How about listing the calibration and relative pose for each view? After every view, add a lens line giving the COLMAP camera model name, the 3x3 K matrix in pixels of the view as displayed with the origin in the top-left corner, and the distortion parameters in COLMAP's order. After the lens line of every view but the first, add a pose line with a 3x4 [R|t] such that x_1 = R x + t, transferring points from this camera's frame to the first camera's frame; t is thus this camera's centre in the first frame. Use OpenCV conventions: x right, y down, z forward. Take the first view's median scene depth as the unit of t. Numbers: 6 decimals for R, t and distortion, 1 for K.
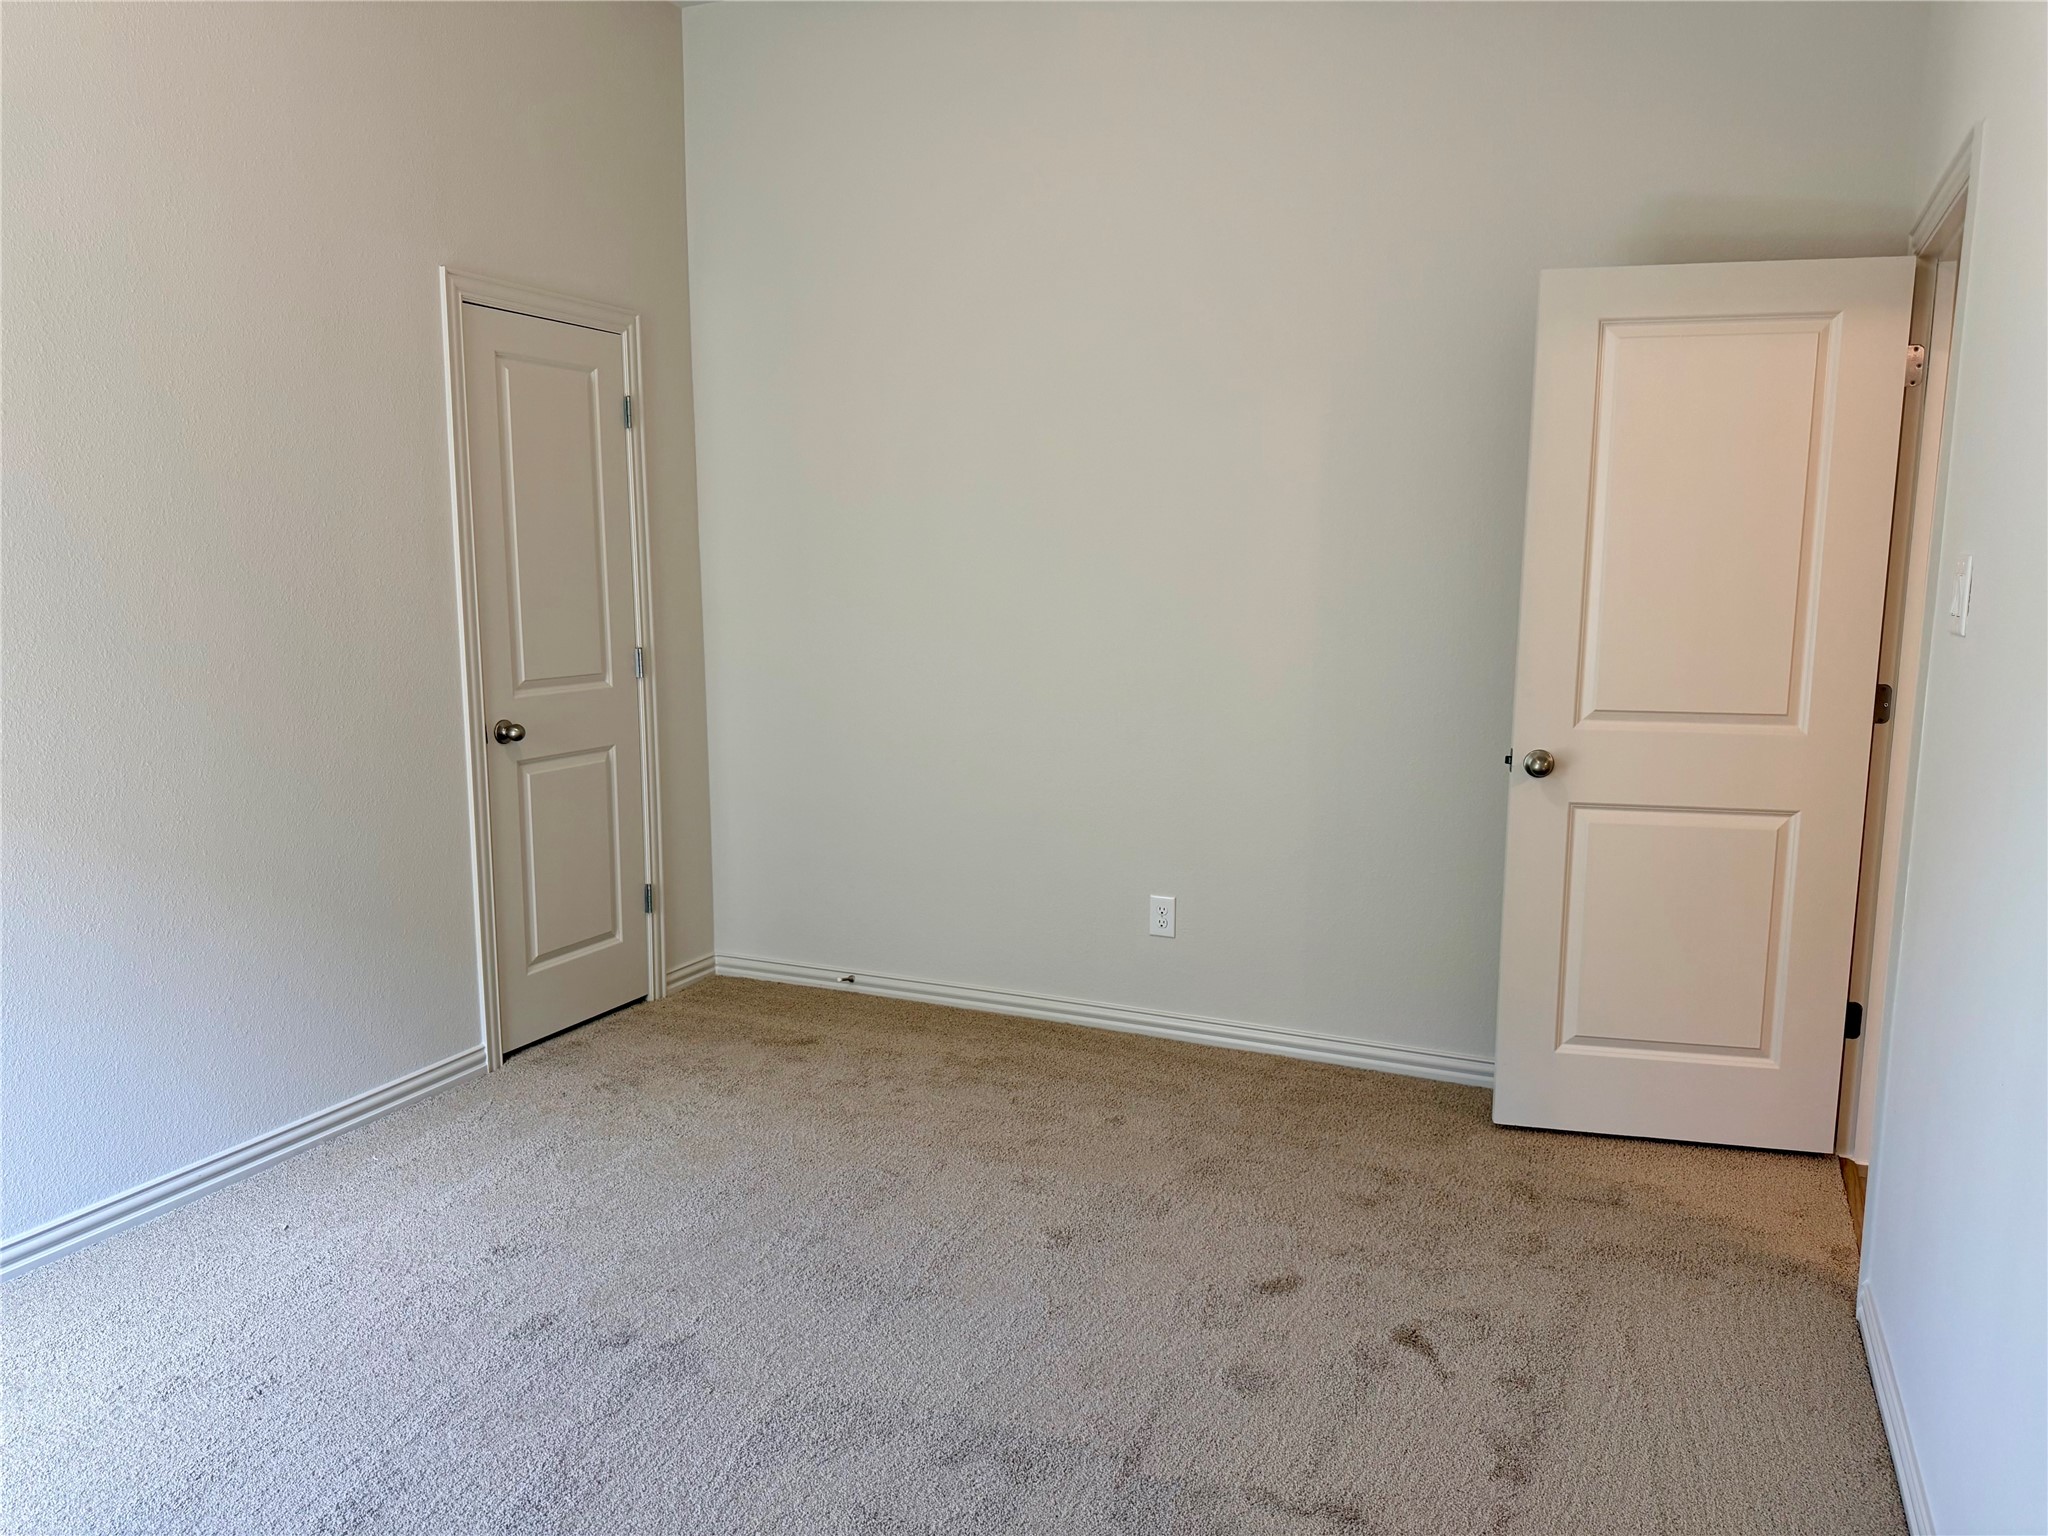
lens RADIAL K [[1453.6, 0, 1023.5], [0, 1453.6, 777.7], [0, 0, 1]] dist [0.036204, -0.040610]
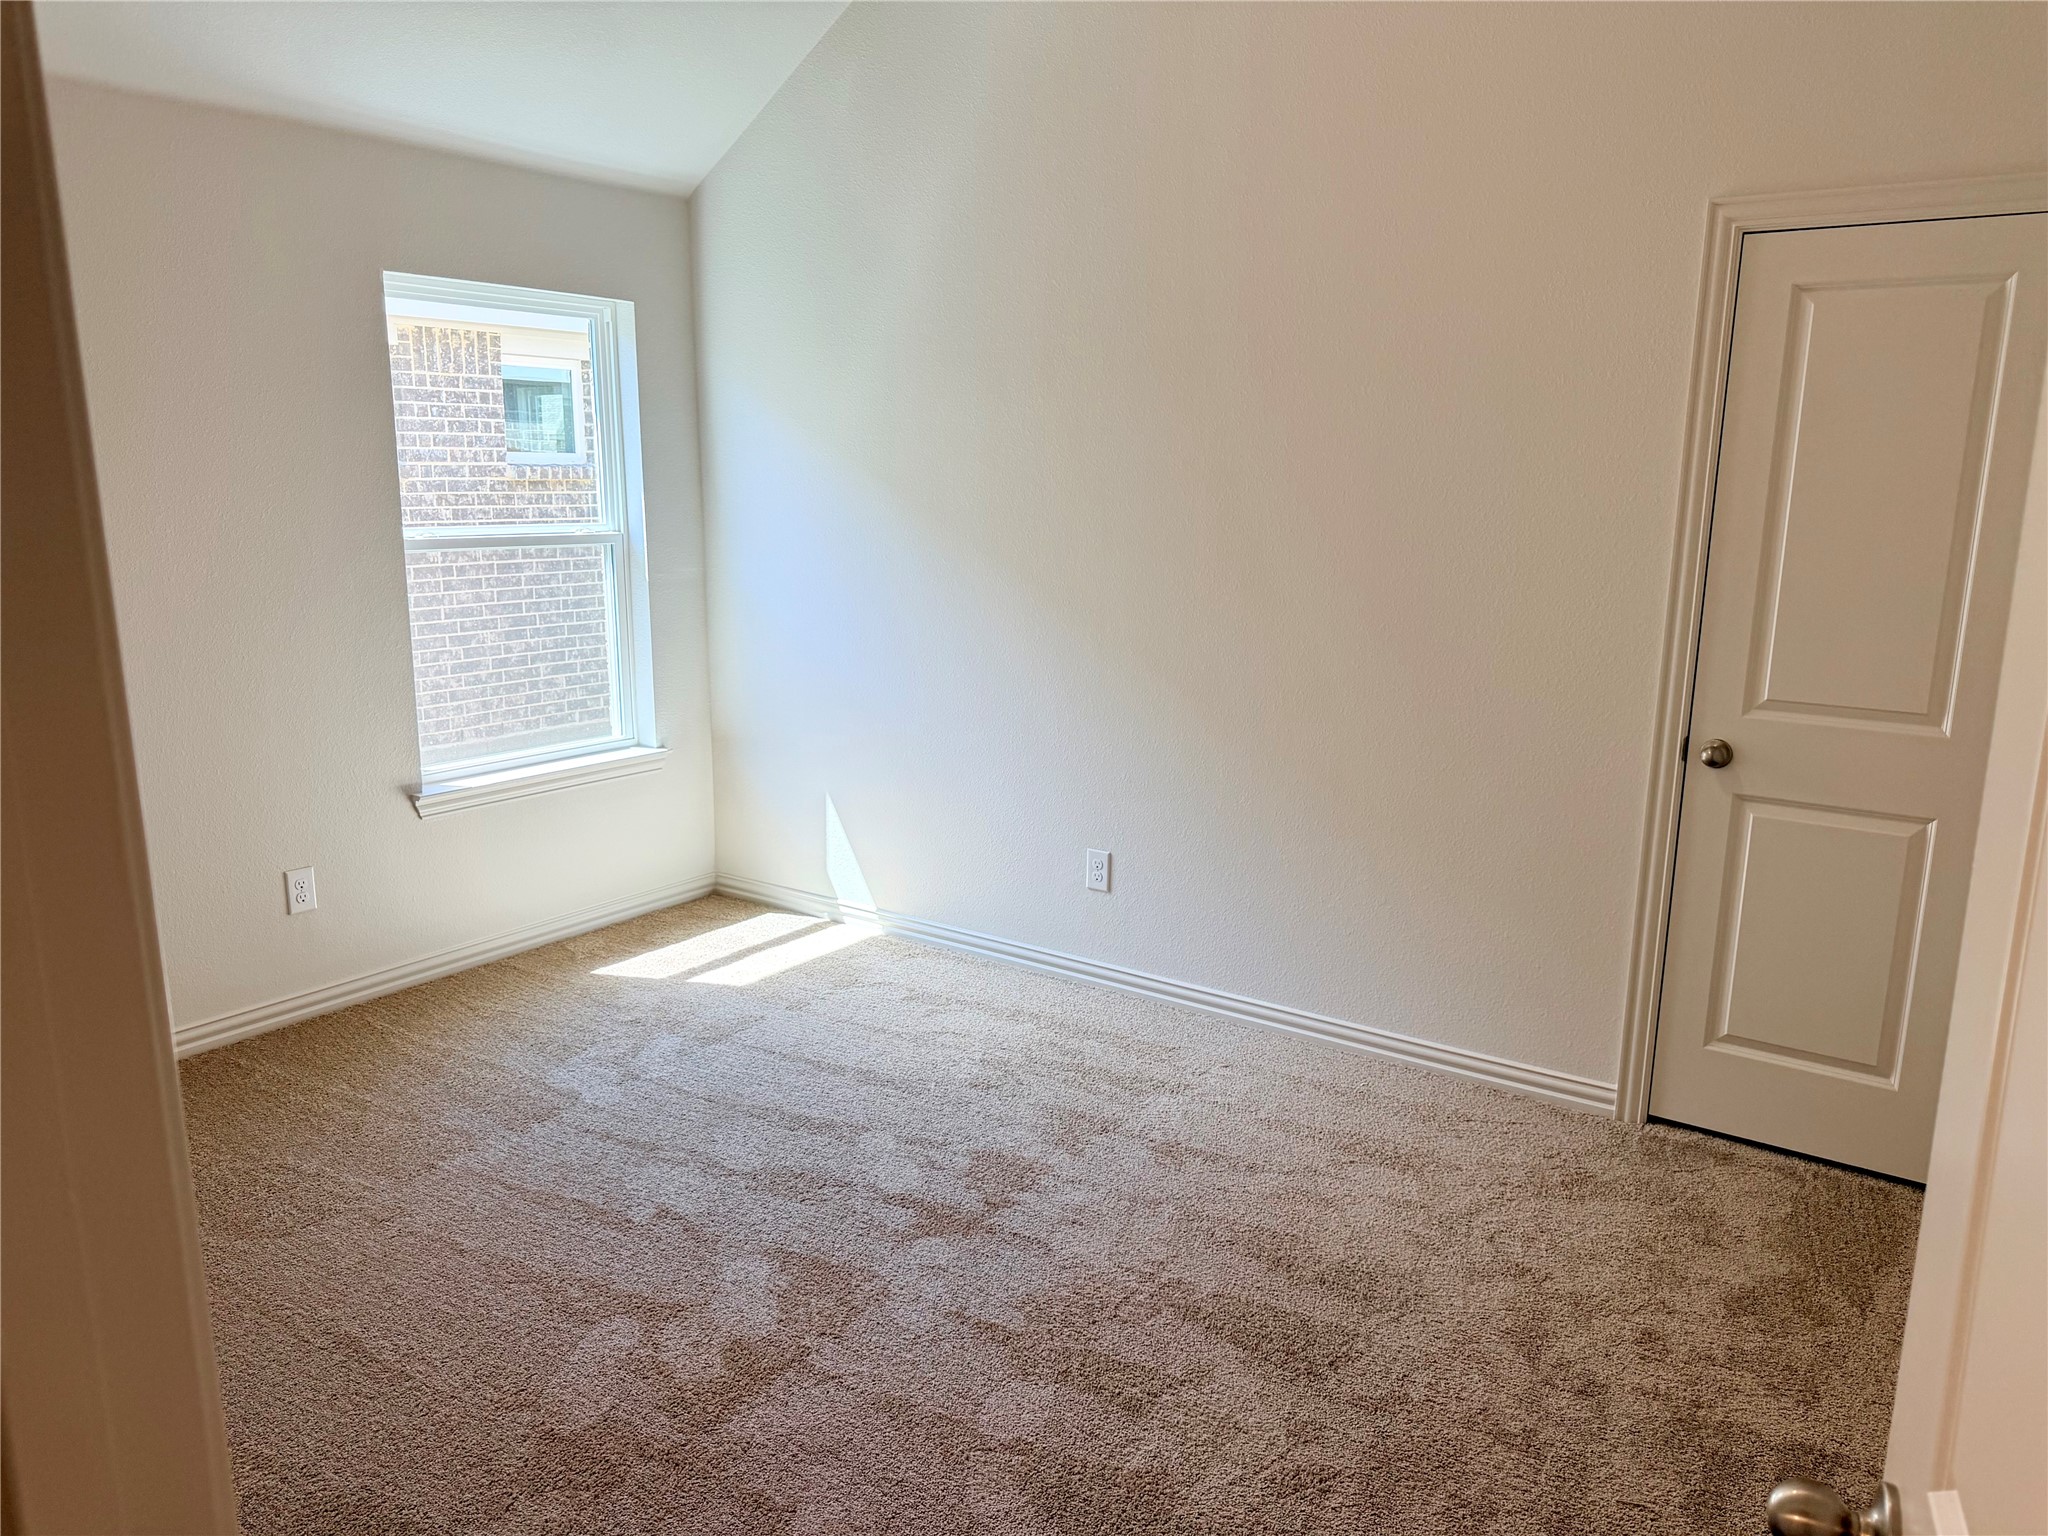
lens RADIAL K [[1453.6, 0, 1014.8], [0, 1453.6, 783.4], [0, 0, 1]] dist [0.036204, -0.040610]
pose [[-0.185093, 0.204253, -0.961260, 0.512644], [-0.161506, 0.958539, 0.234773, -0.143986], [0.969359, 0.198705, -0.144431, 0.725294]]
